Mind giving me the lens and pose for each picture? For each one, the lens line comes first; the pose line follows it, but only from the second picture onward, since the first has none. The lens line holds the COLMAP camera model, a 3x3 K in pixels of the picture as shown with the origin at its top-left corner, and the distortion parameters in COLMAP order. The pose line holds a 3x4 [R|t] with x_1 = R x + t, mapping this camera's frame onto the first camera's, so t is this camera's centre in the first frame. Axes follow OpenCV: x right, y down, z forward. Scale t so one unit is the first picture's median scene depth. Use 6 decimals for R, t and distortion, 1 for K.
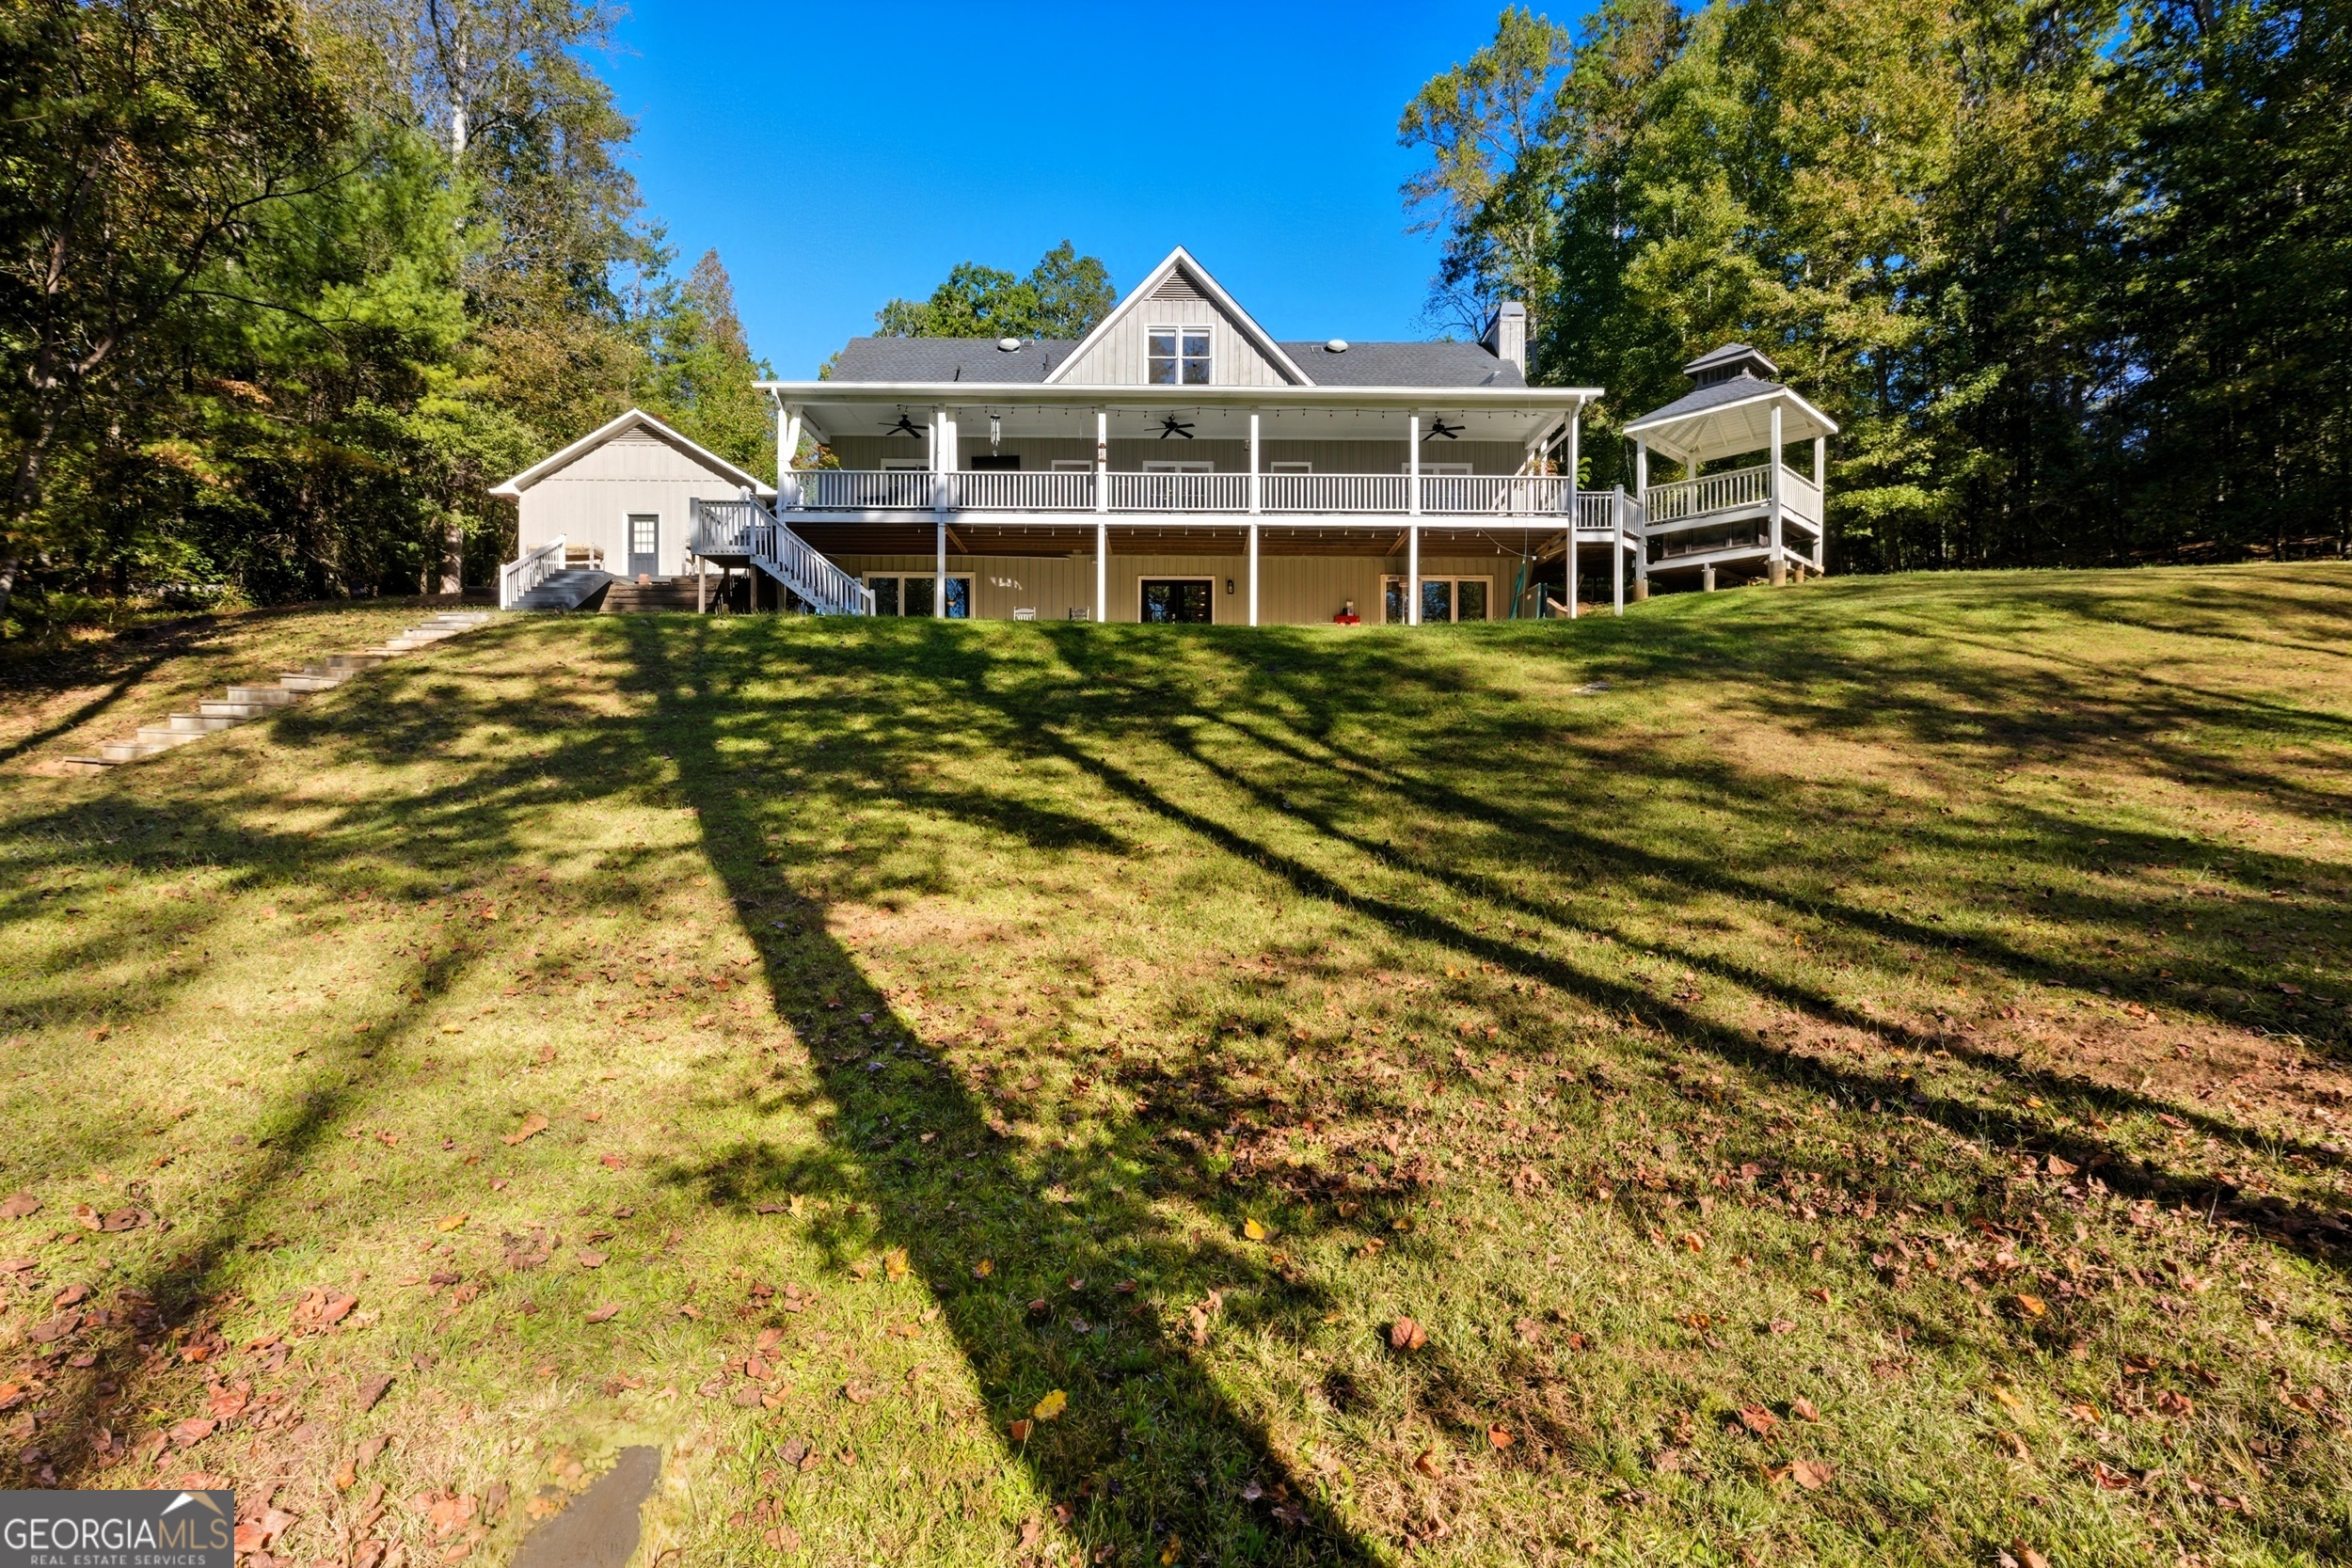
lens RADIAL K [[1051.2, 0, 1181.9], [0, 1051.2, 796.9], [0, 0, 1]] dist [-0.002103, -0.001594]
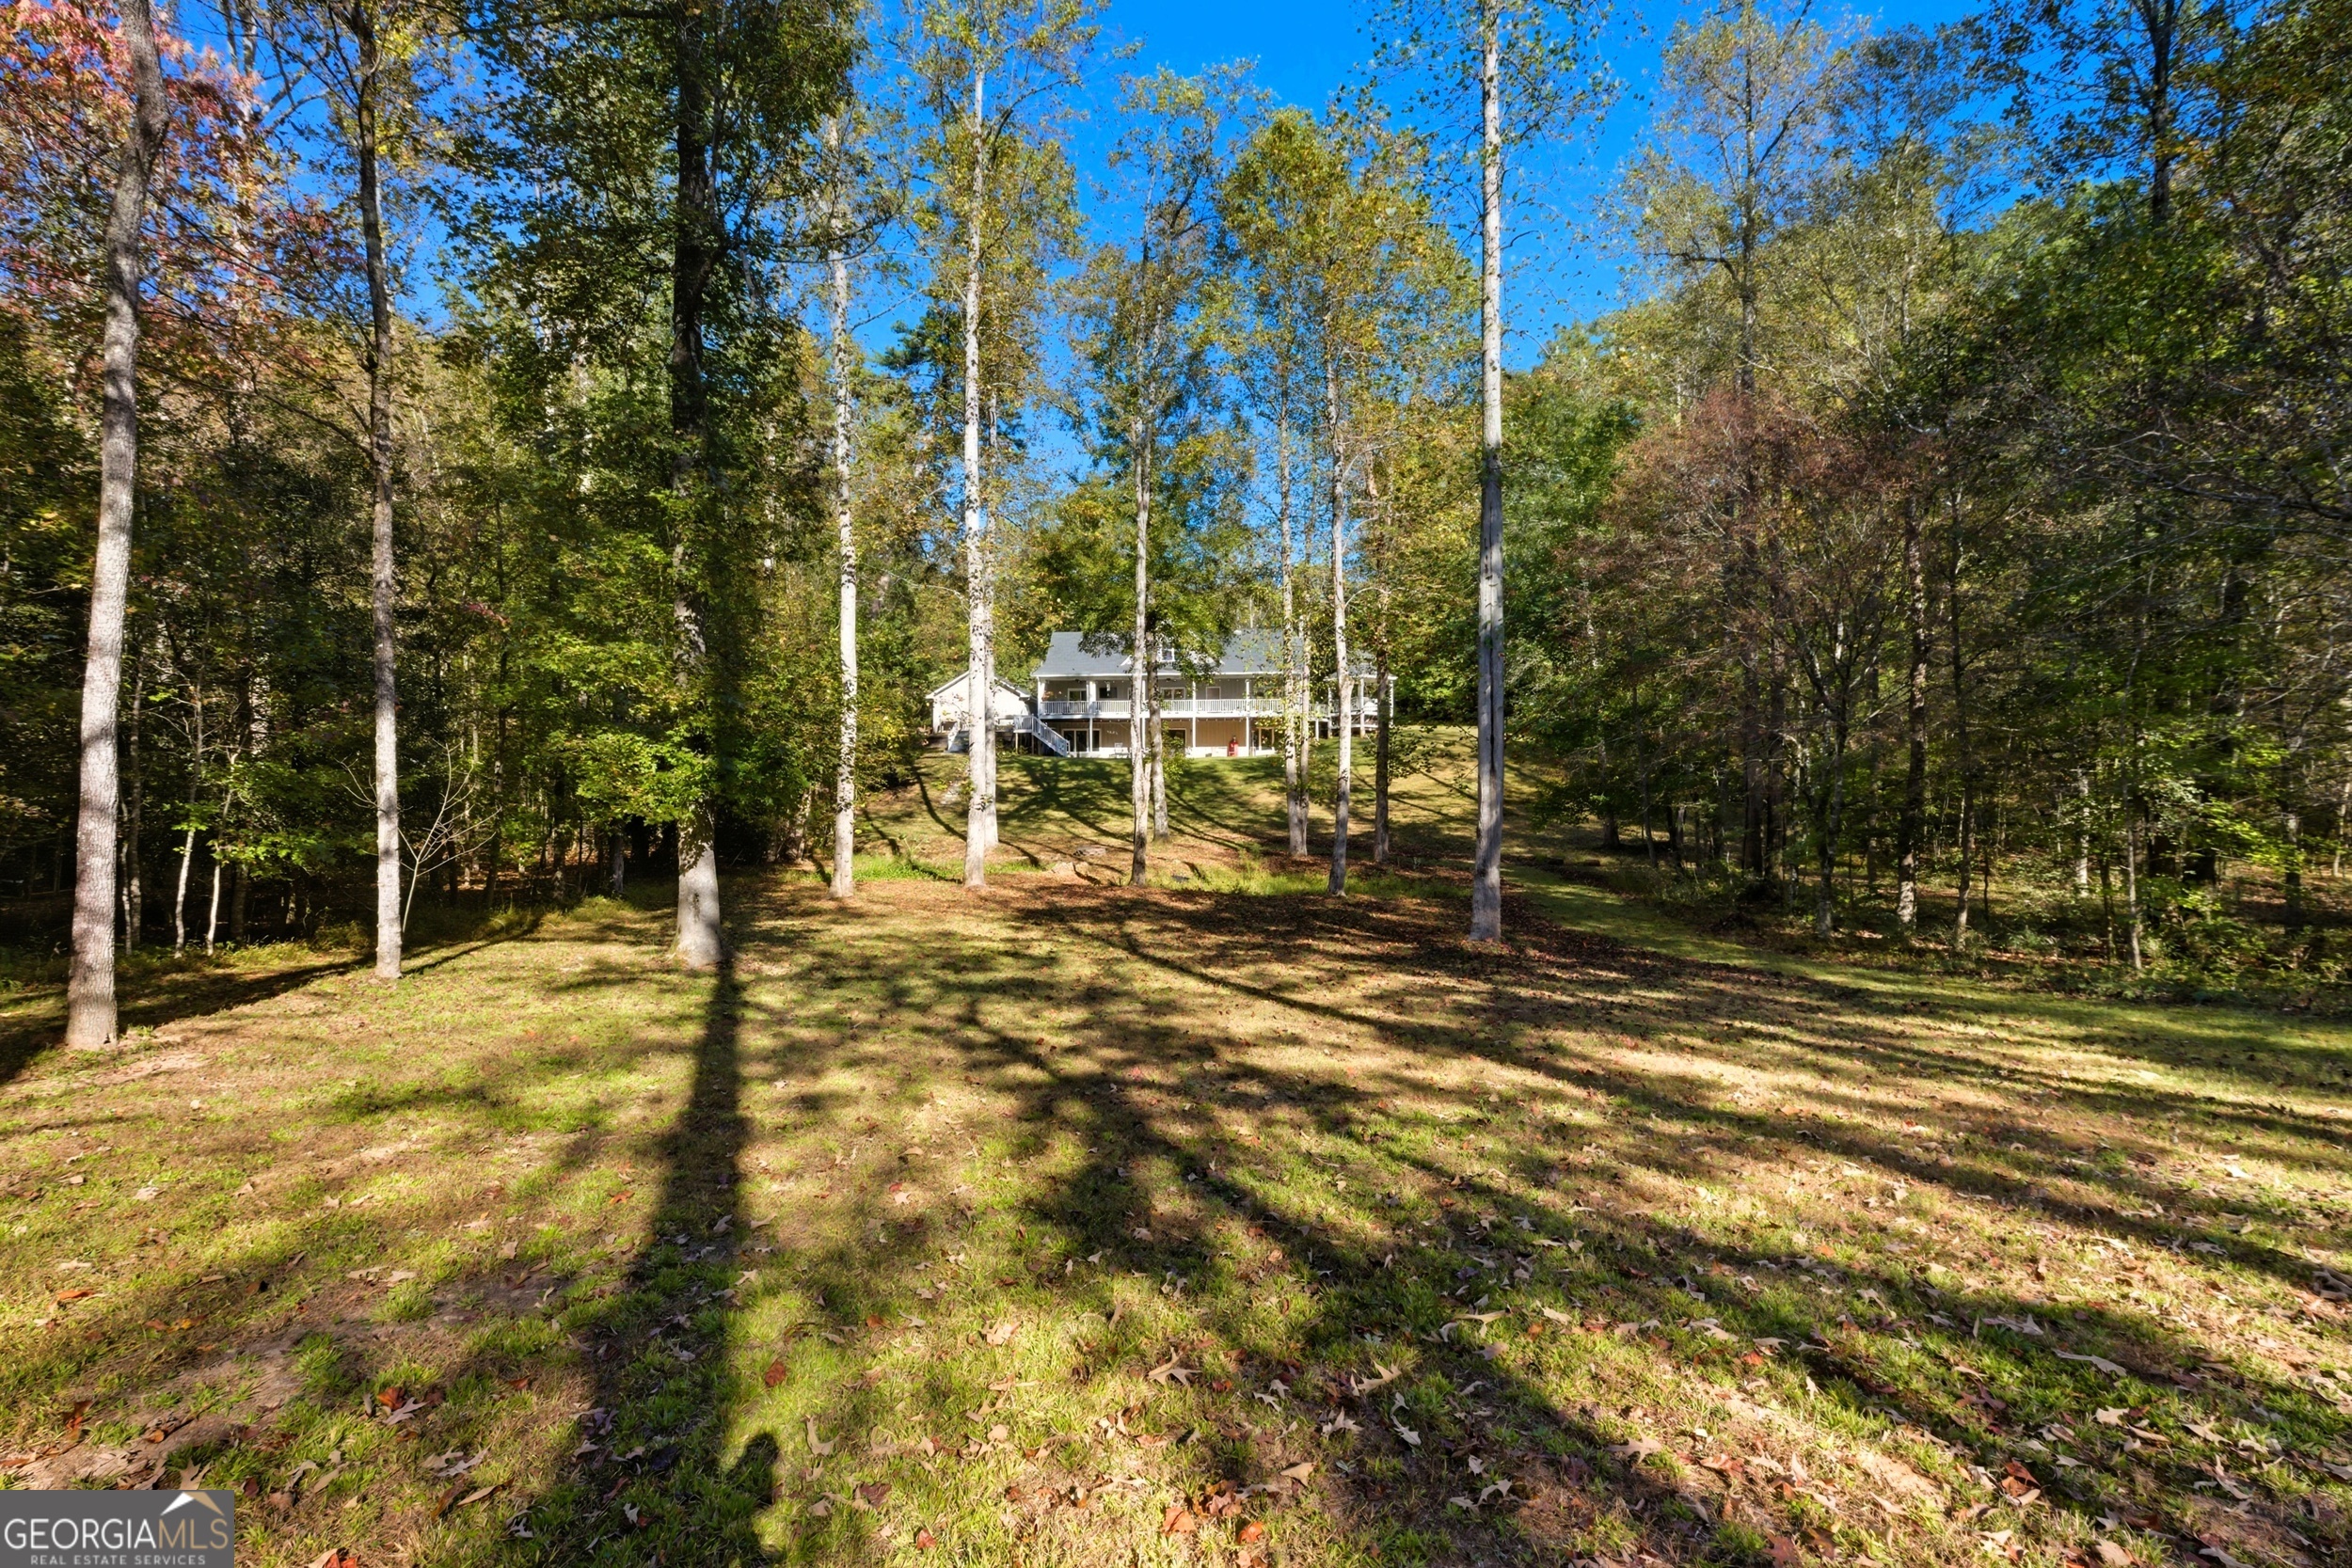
lens RADIAL K [[1051.2, 0, 1181.9], [0, 1051.2, 796.9], [0, 0, 1]] dist [-0.002103, -0.001594]
pose [[0.996291, -0.004319, -0.085942, 0.295247], [0.004063, 0.999987, -0.003153, -0.018894], [0.085954, 0.002792, 0.996295, -2.015267]]
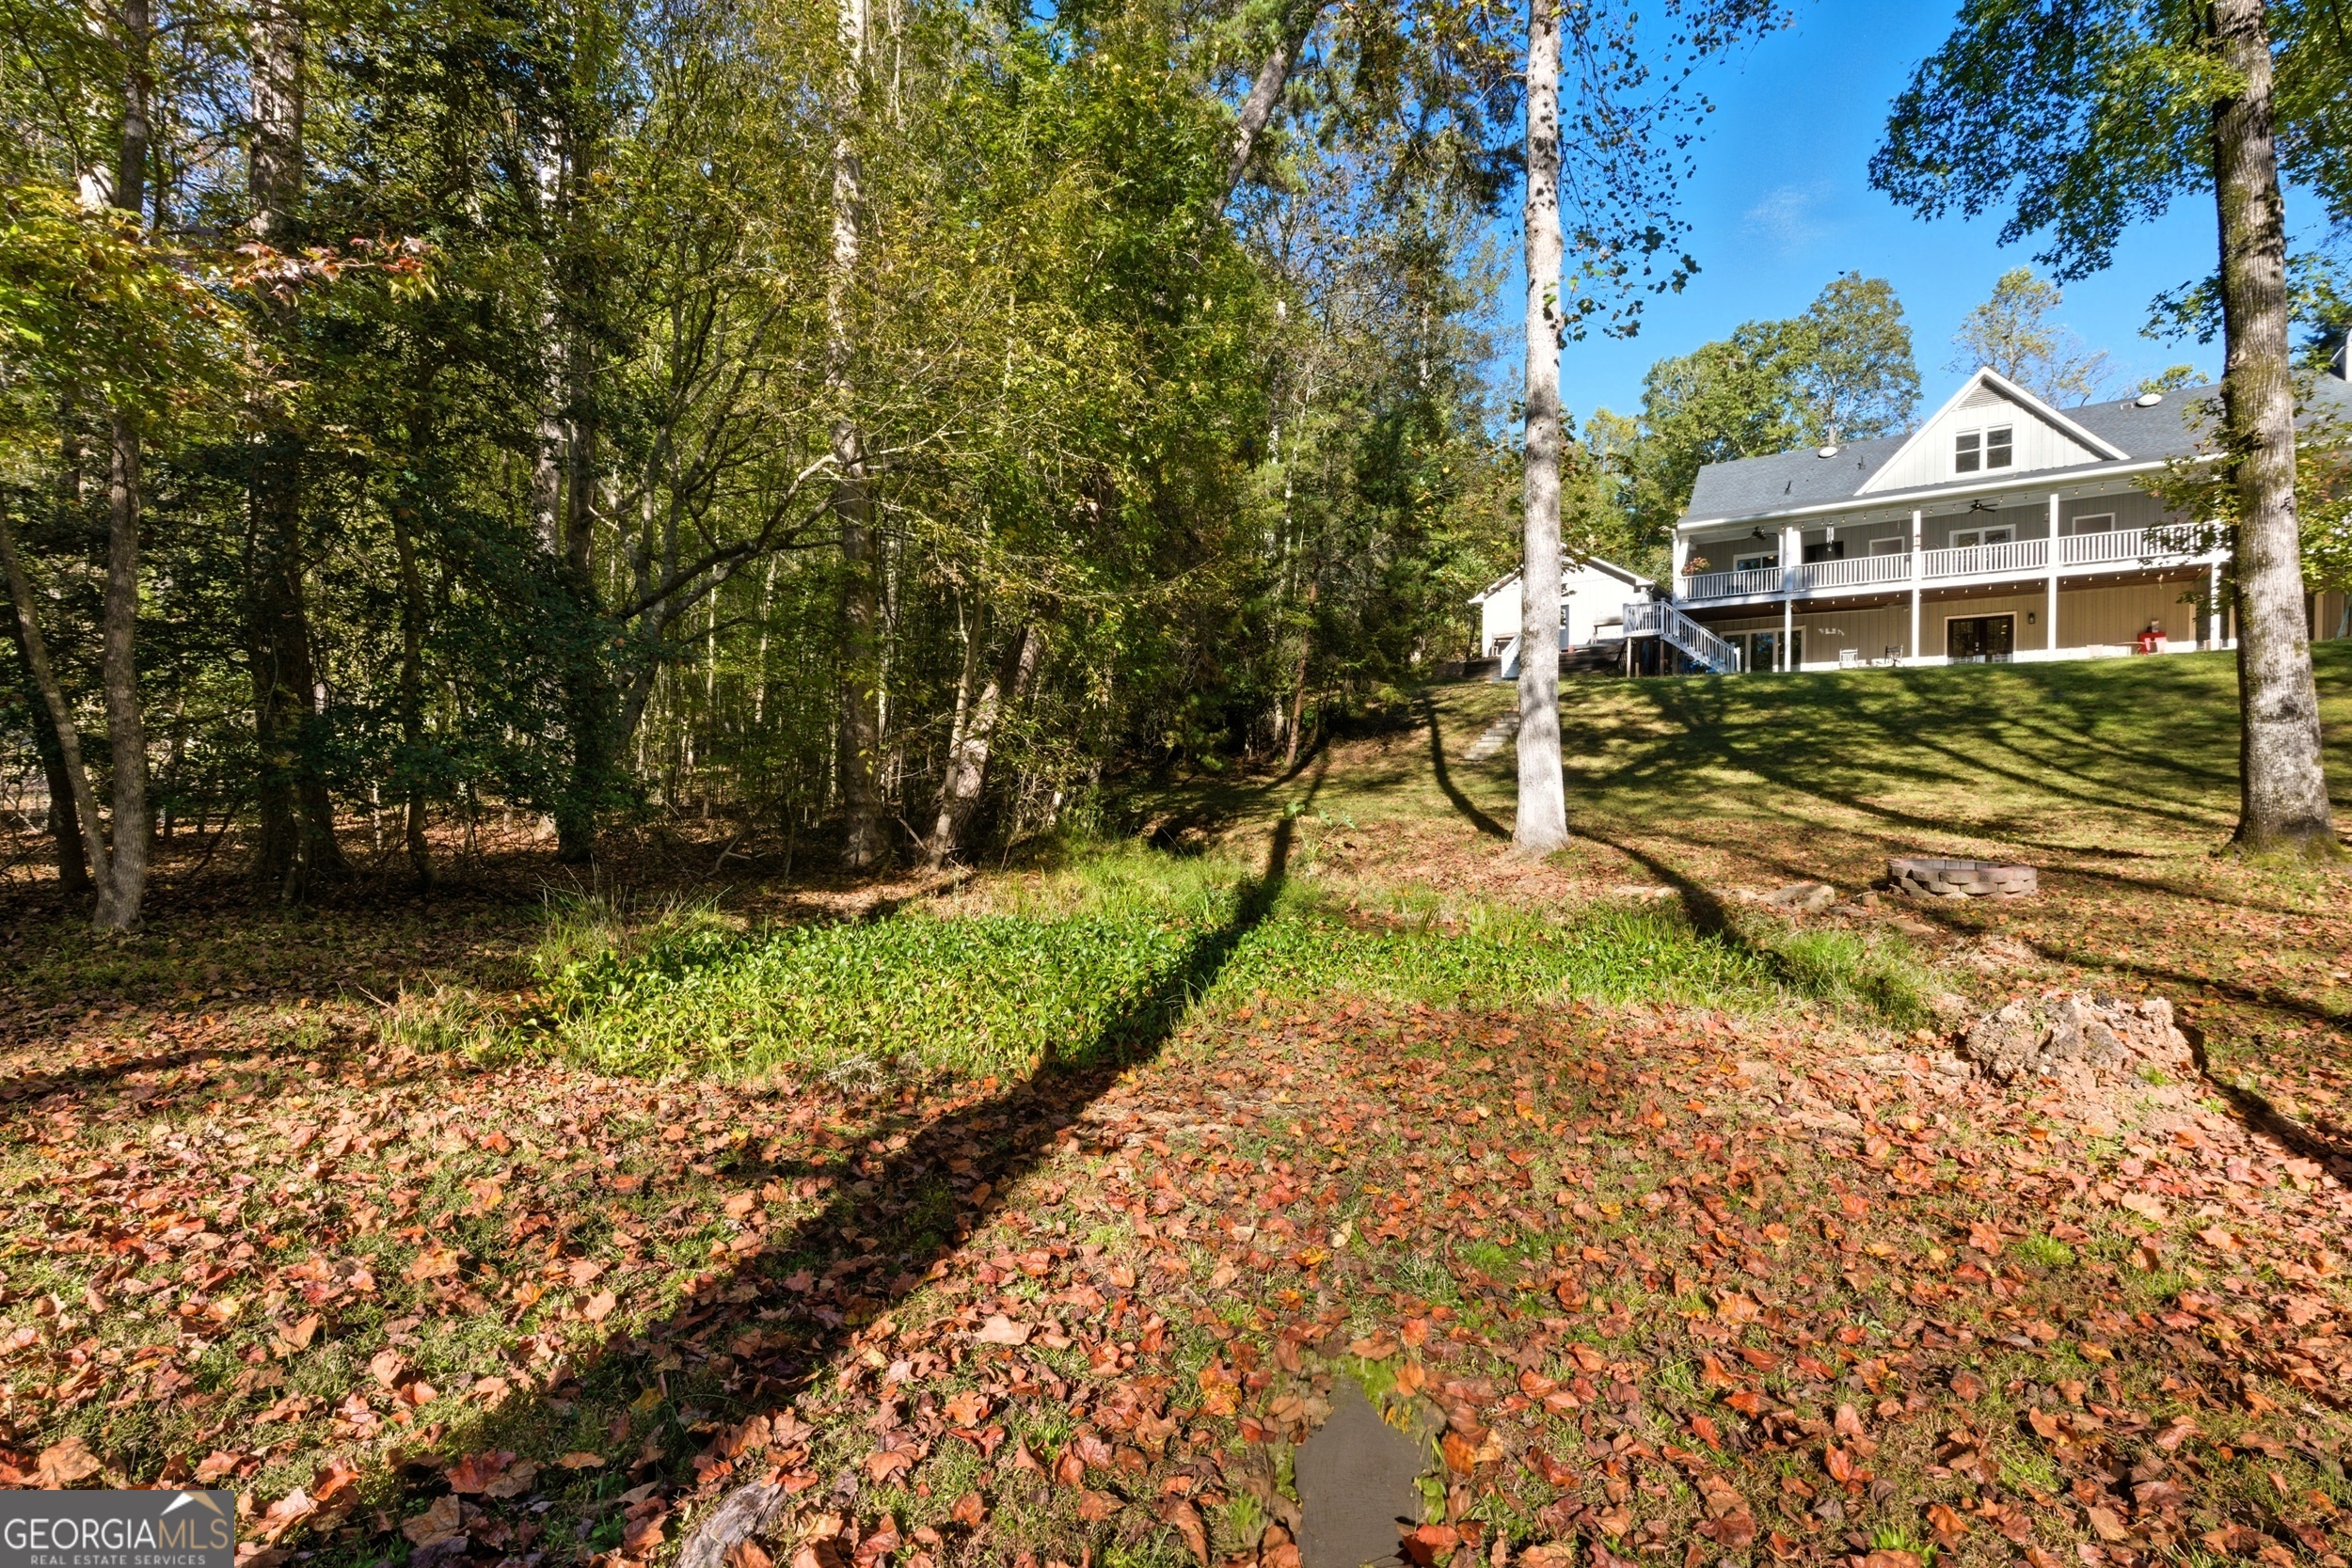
lens RADIAL K [[1051.2, 0, 1181.9], [0, 1051.2, 796.9], [0, 0, 1]] dist [-0.002103, -0.001594]
pose [[0.800872, 0.007098, -0.598794, -0.018911], [-0.010539, 0.999942, -0.002241, 0.039353], [0.598743, 0.008106, 0.800900, -0.745007]]
